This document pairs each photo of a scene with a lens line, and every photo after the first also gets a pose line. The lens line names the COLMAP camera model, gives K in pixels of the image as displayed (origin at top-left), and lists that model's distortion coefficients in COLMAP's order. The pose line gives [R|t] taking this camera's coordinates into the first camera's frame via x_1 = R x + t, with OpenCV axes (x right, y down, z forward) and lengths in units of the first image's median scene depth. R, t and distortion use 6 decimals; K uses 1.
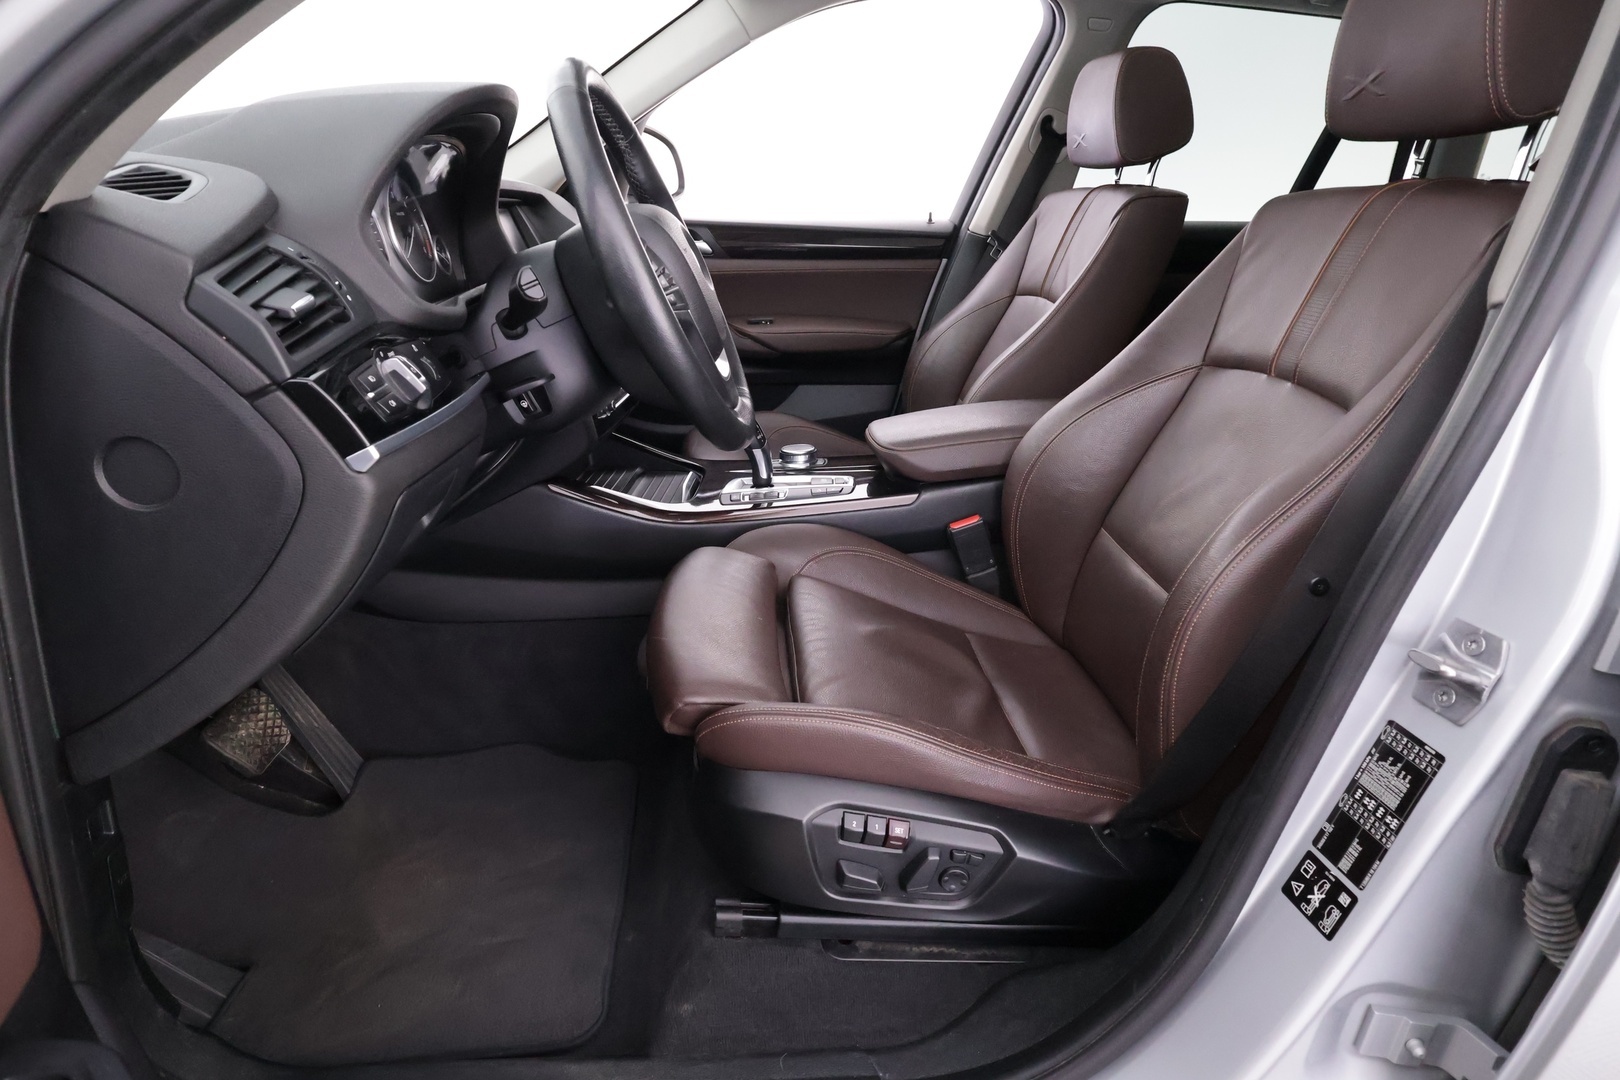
lens RADIAL K [[896.8, 0, 811.4], [0, 896.8, 579.3], [0, 0, 1]] dist [0.023129, 0.000207]
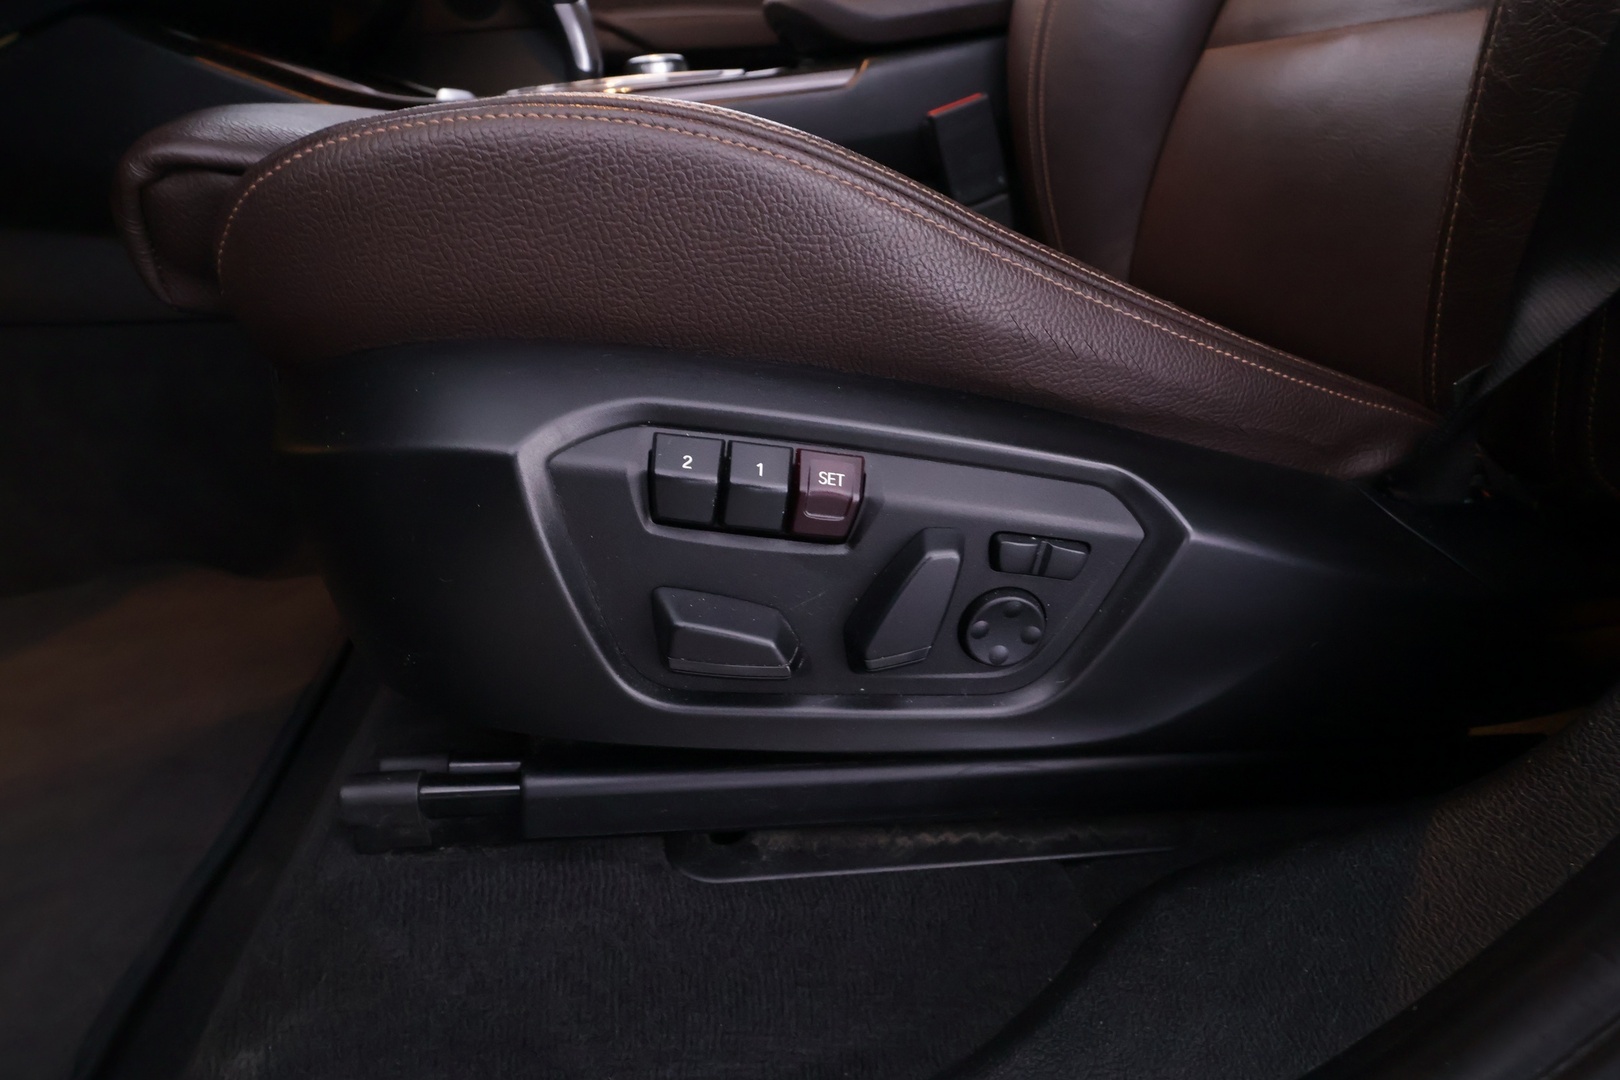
lens RADIAL K [[896.8, 0, 811.4], [0, 896.8, 579.3], [0, 0, 1]] dist [0.023129, 0.000207]
pose [[0.996663, -0.073964, 0.034532, 0.075298], [0.071244, 0.994689, 0.074287, 0.285278], [-0.039843, -0.071579, 0.996639, 0.664866]]
